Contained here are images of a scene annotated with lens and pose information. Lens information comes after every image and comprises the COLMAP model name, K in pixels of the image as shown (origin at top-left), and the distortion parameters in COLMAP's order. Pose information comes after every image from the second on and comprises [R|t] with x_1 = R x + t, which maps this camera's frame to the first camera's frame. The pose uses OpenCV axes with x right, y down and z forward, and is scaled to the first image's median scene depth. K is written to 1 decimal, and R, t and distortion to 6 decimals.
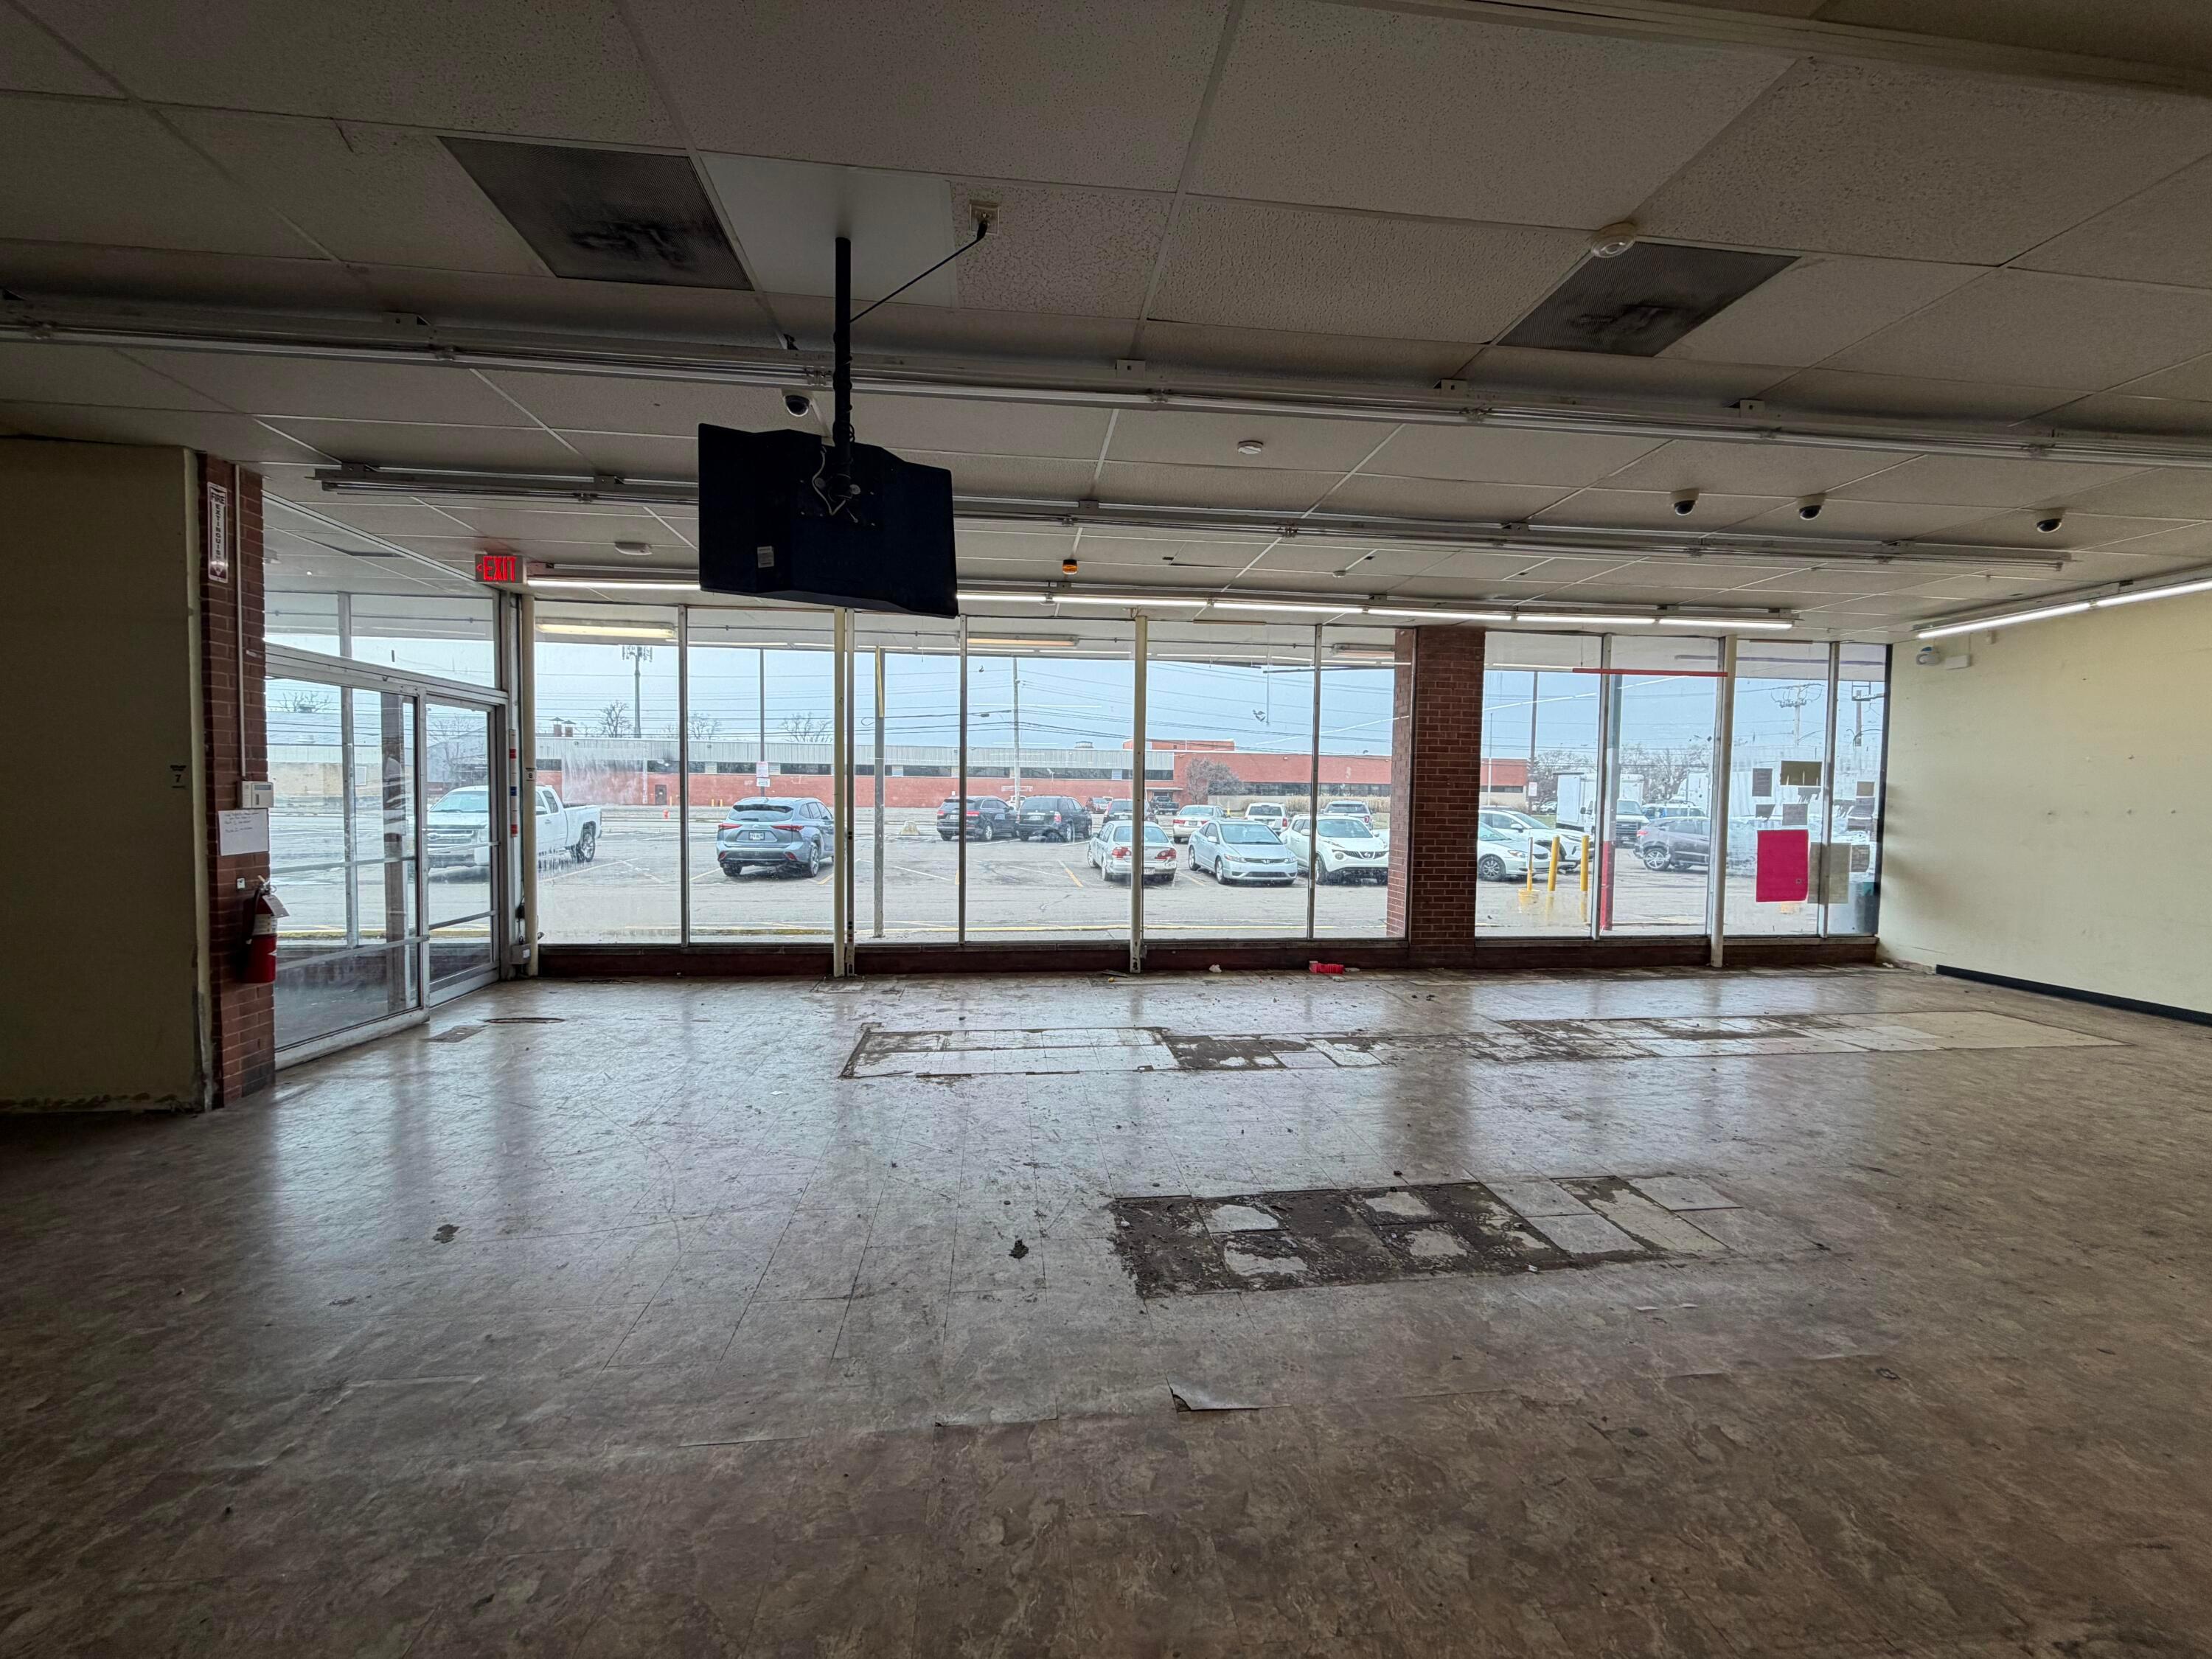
lens RADIAL K [[878.7, 0, 1101.2], [0, 878.7, 825.0], [0, 0, 1]] dist [0.000265, -0.000139]
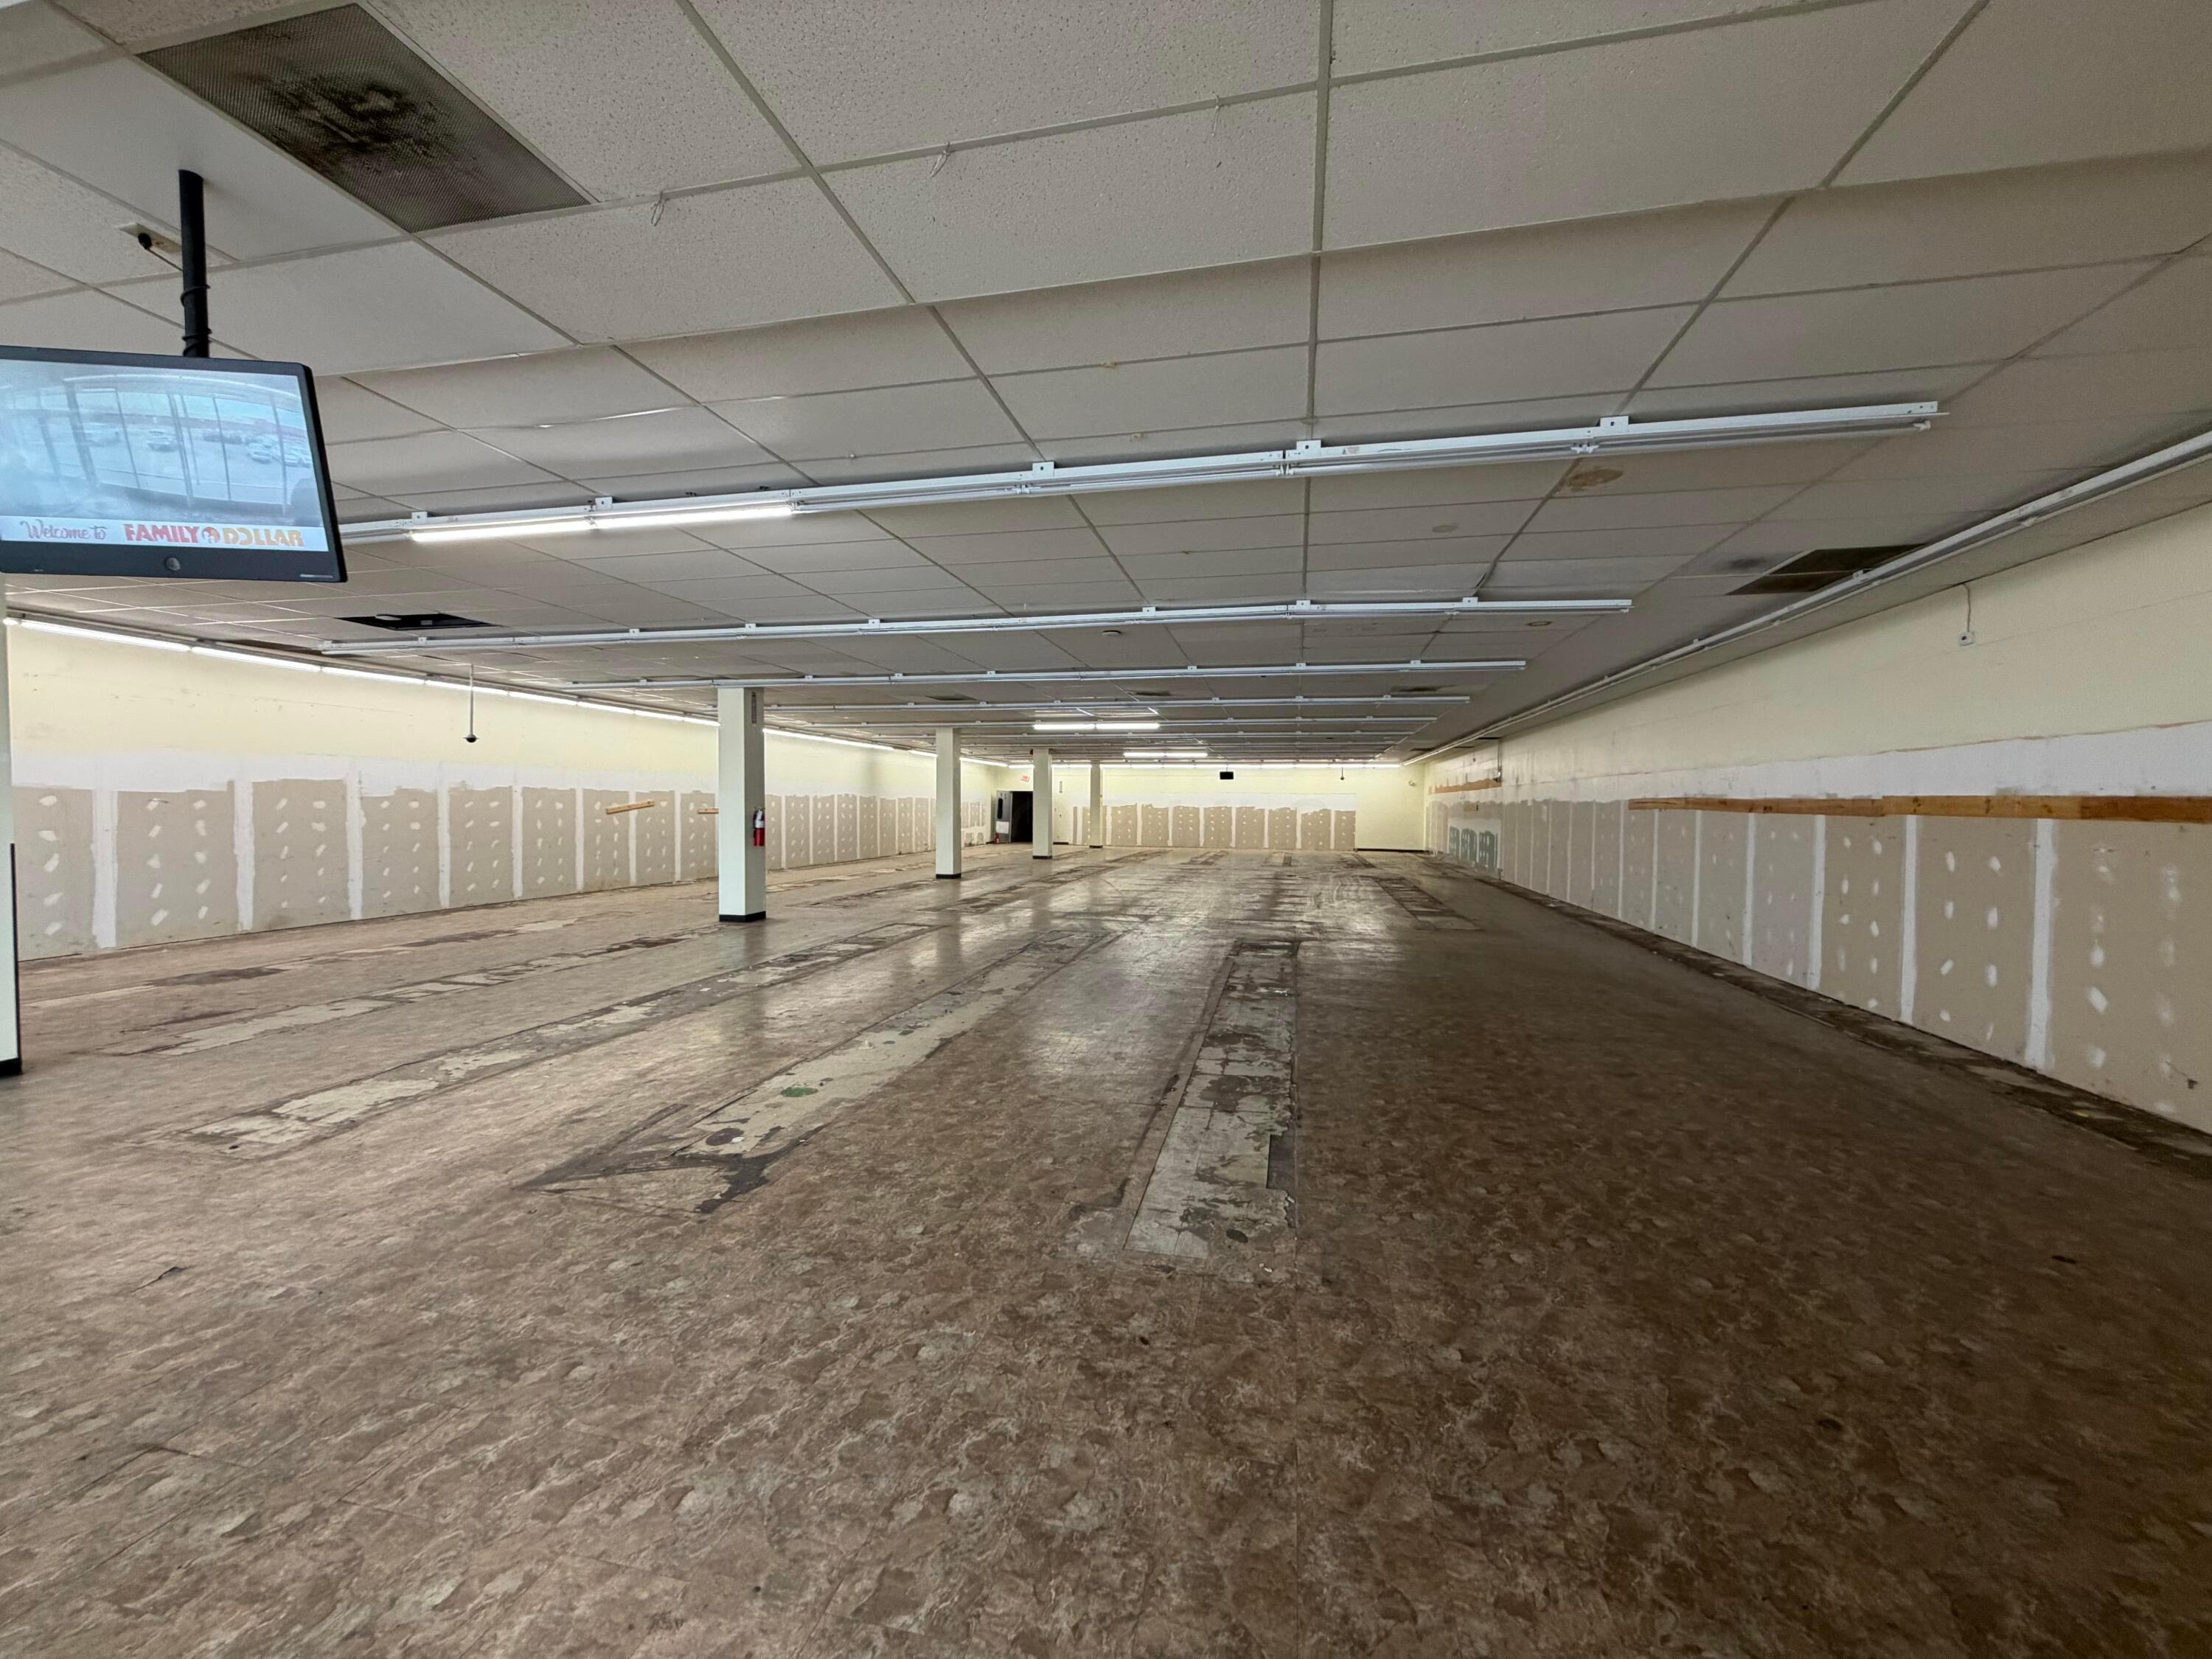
lens RADIAL K [[878.7, 0, 1105.5], [0, 878.7, 824.1], [0, 0, 1]] dist [0.000265, -0.000139]
pose [[-0.947187, -0.028394, 0.319421, -0.456737], [-0.009769, 0.998165, 0.059762, -0.025845], [-0.320532, 0.053485, -0.945727, 0.496604]]
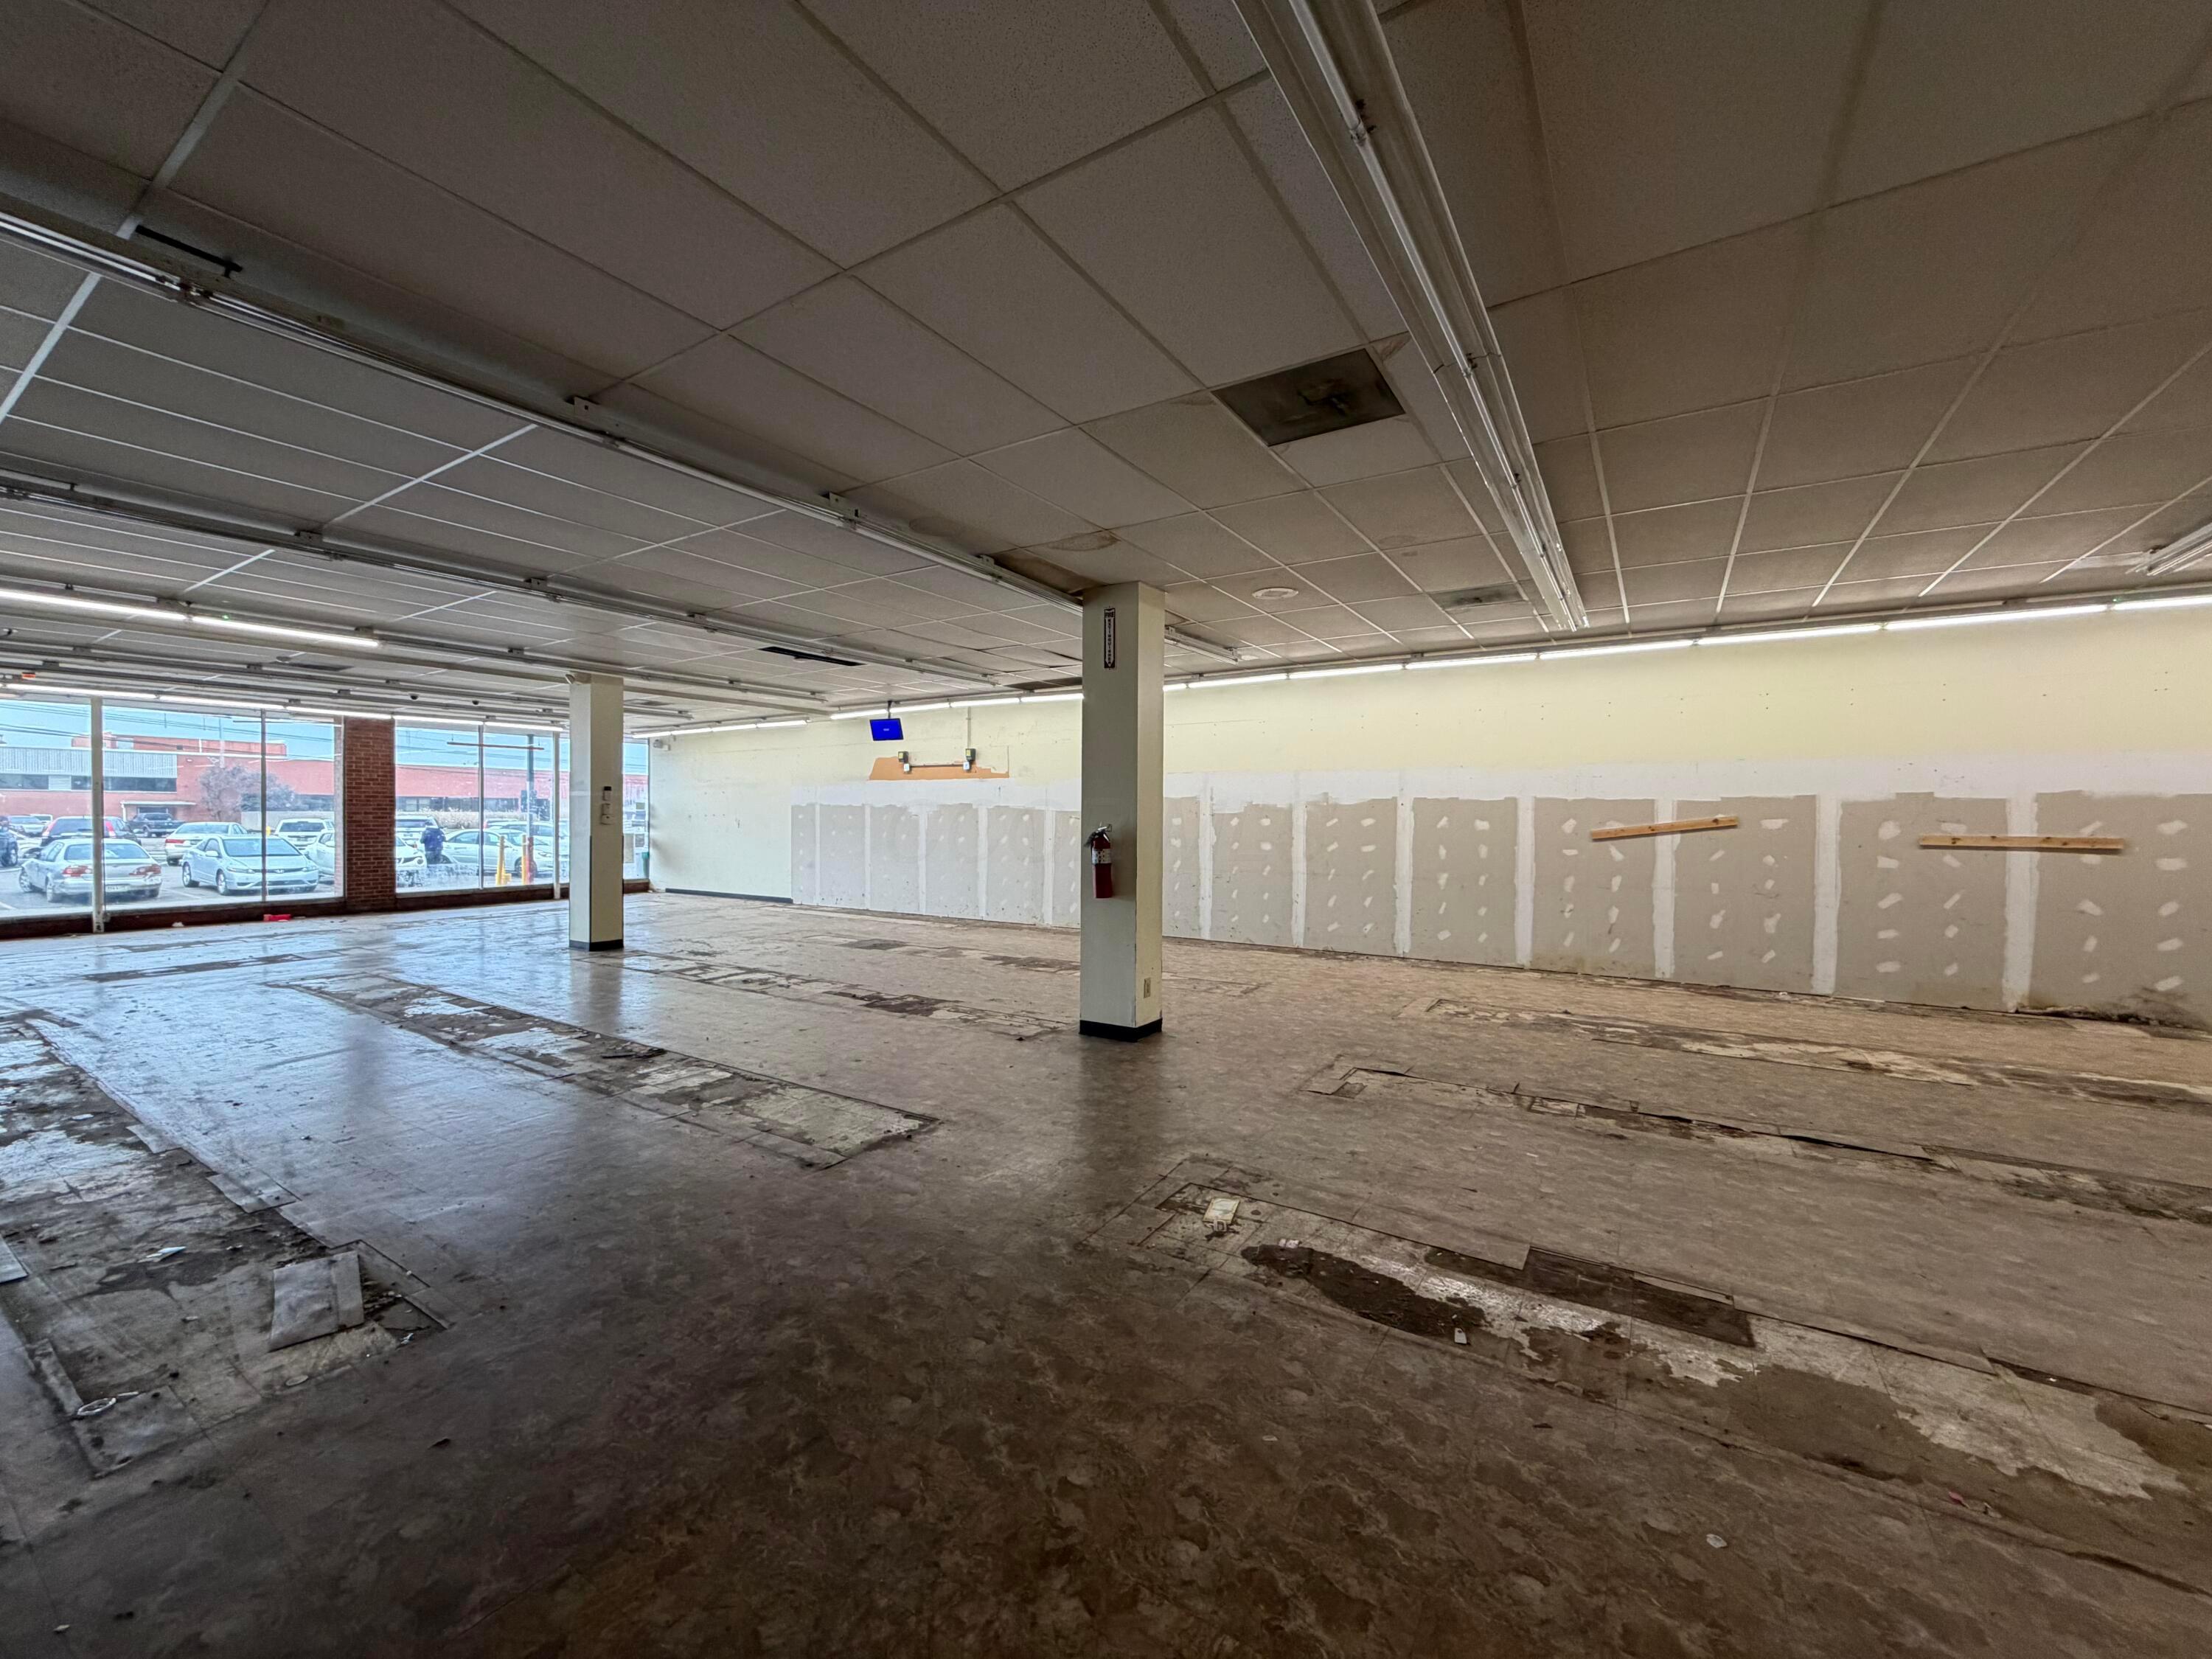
lens RADIAL K [[878.7, 0, 1099.8], [0, 878.7, 831.0], [0, 0, 1]] dist [0.000265, -0.000139]
pose [[0.631535, -0.023593, 0.774988, -0.037904], [0.030830, 0.999511, 0.005305, 0.041634], [-0.774734, 0.020542, 0.631954, -1.209108]]
